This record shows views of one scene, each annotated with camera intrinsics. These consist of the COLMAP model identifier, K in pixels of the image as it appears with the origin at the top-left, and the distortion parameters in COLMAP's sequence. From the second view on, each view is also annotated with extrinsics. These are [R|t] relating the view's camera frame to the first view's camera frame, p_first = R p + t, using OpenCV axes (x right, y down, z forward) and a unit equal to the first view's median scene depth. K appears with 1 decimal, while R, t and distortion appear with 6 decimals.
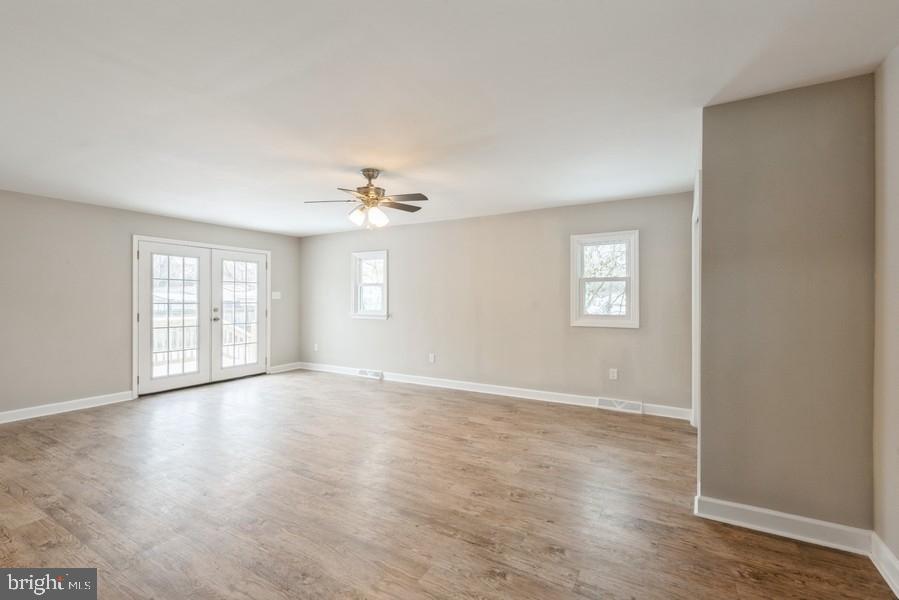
lens RADIAL K [[390.3, 0, 450.5], [0, 390.3, 297.7], [0, 0, 1]] dist [-0.001856, -0.001374]
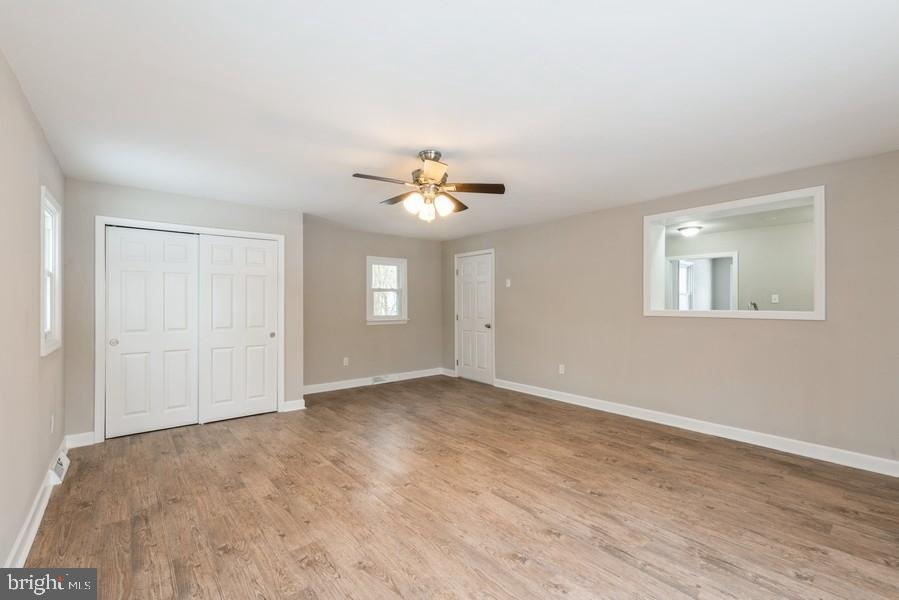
lens RADIAL K [[390.3, 0, 449.8], [0, 390.3, 302.6], [0, 0, 1]] dist [-0.001856, -0.001374]
pose [[-0.939340, 0.000568, 0.342986, -0.515702], [-0.000365, 0.999996, -0.002655, -0.001624], [-0.342986, -0.002619, -0.939337, 1.714013]]
